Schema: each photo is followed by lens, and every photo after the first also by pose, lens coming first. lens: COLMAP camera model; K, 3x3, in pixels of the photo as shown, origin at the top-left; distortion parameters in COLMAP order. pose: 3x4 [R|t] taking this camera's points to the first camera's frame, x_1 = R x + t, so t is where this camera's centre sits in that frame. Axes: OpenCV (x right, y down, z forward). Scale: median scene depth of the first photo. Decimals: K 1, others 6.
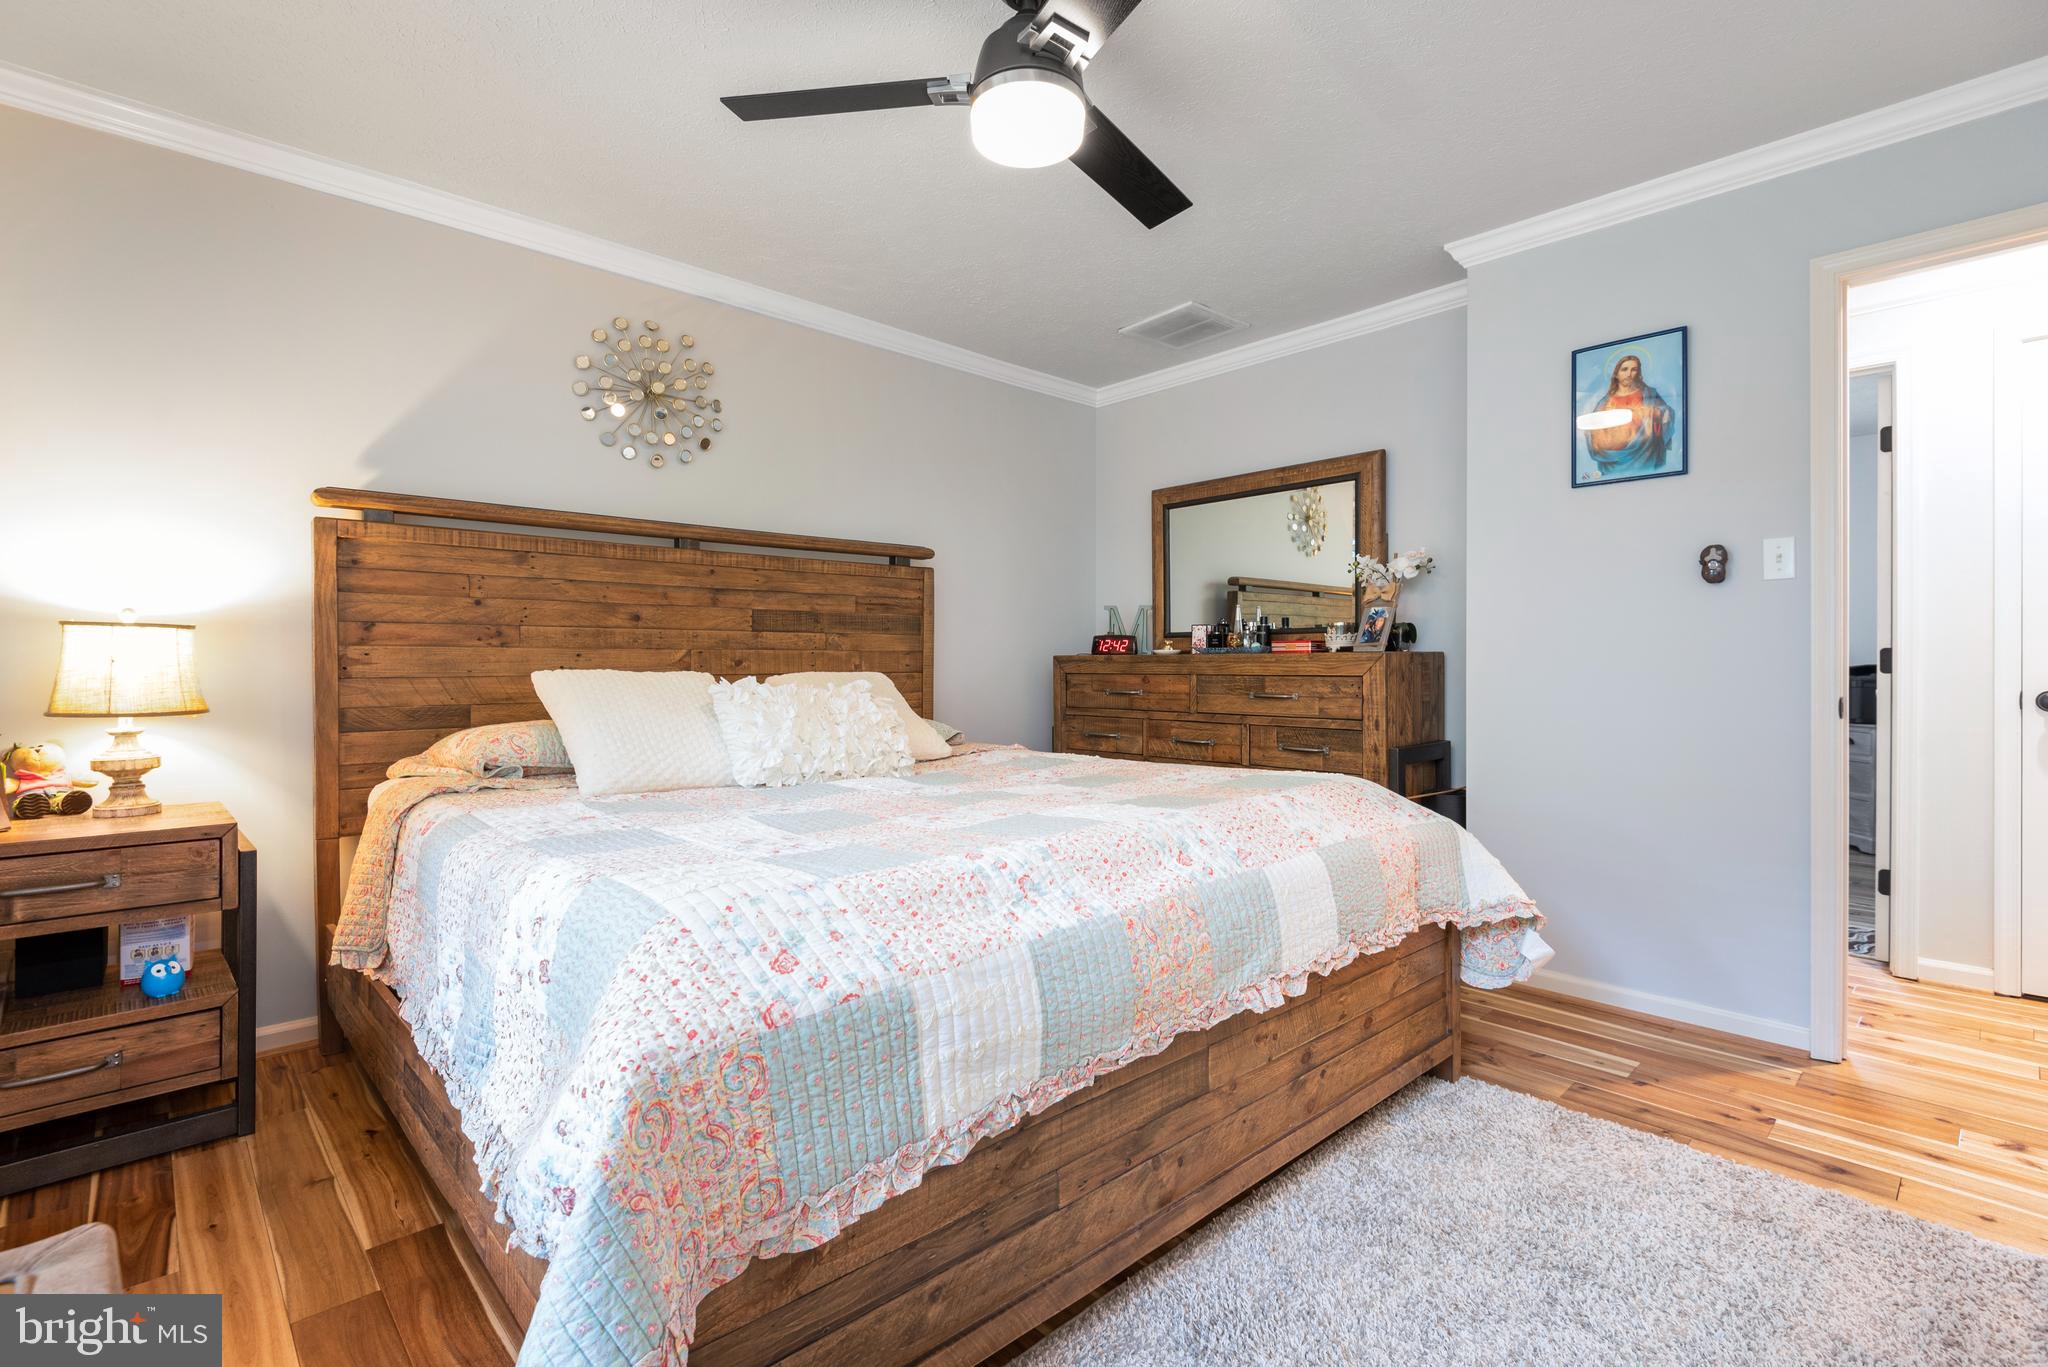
lens RADIAL K [[940.2, 0, 1012.7], [0, 940.2, 677.3], [0, 0, 1]] dist [0.006120, 0.000339]
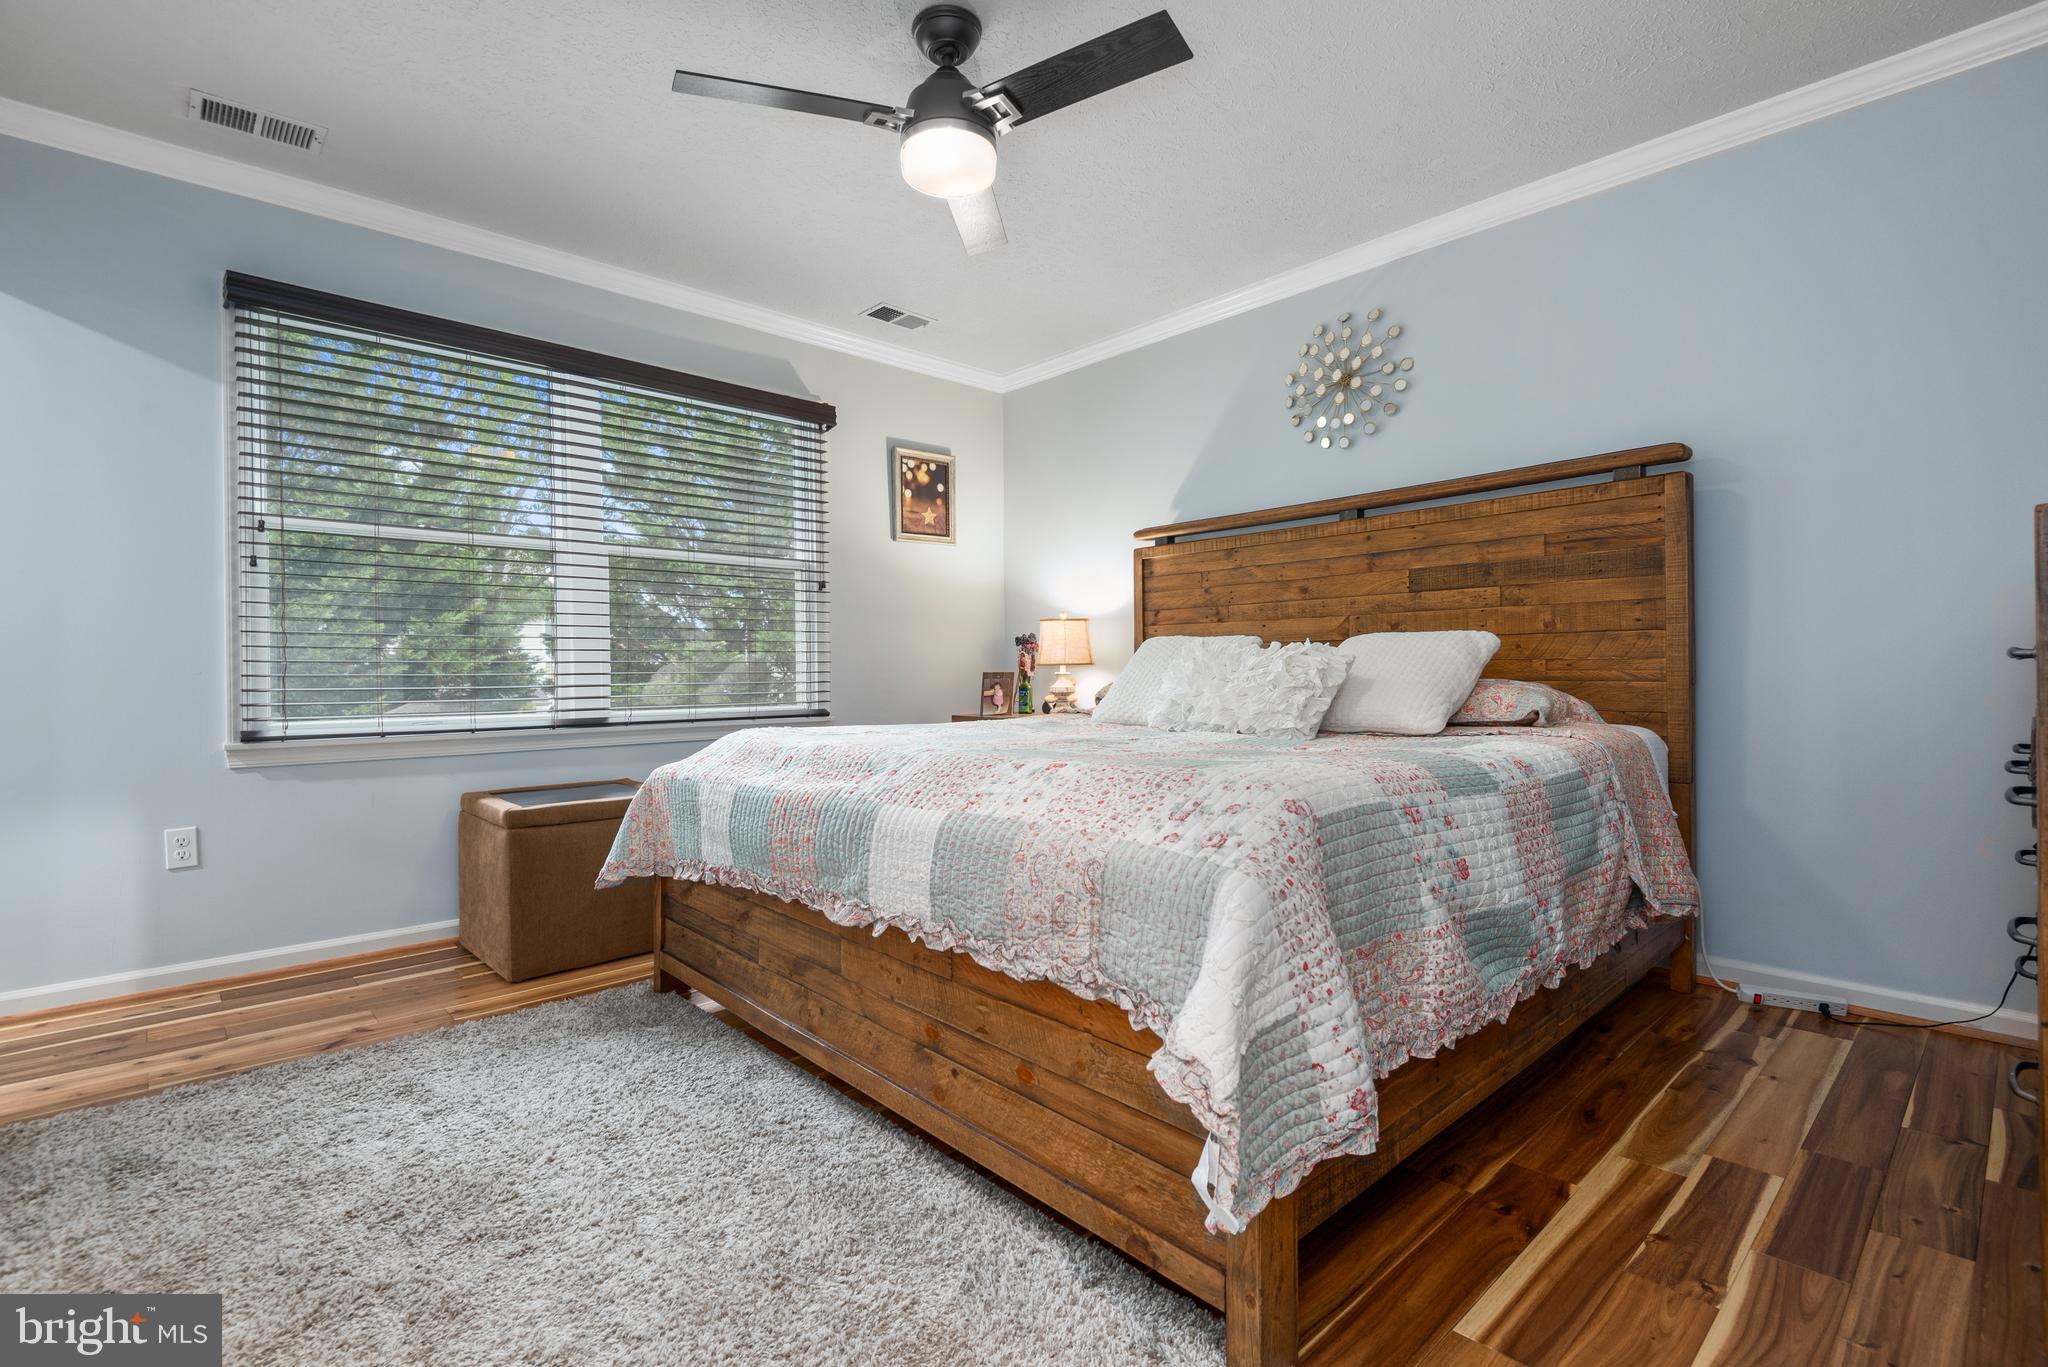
lens RADIAL K [[940.2, 0, 1013.6], [0, 940.2, 676.7], [0, 0, 1]] dist [0.006120, 0.000339]
pose [[-0.007549, 0.010278, -0.999919, 0.714930], [-0.000312, 0.999947, 0.010281, 0.028256], [0.999971, 0.000389, -0.007545, 0.635591]]
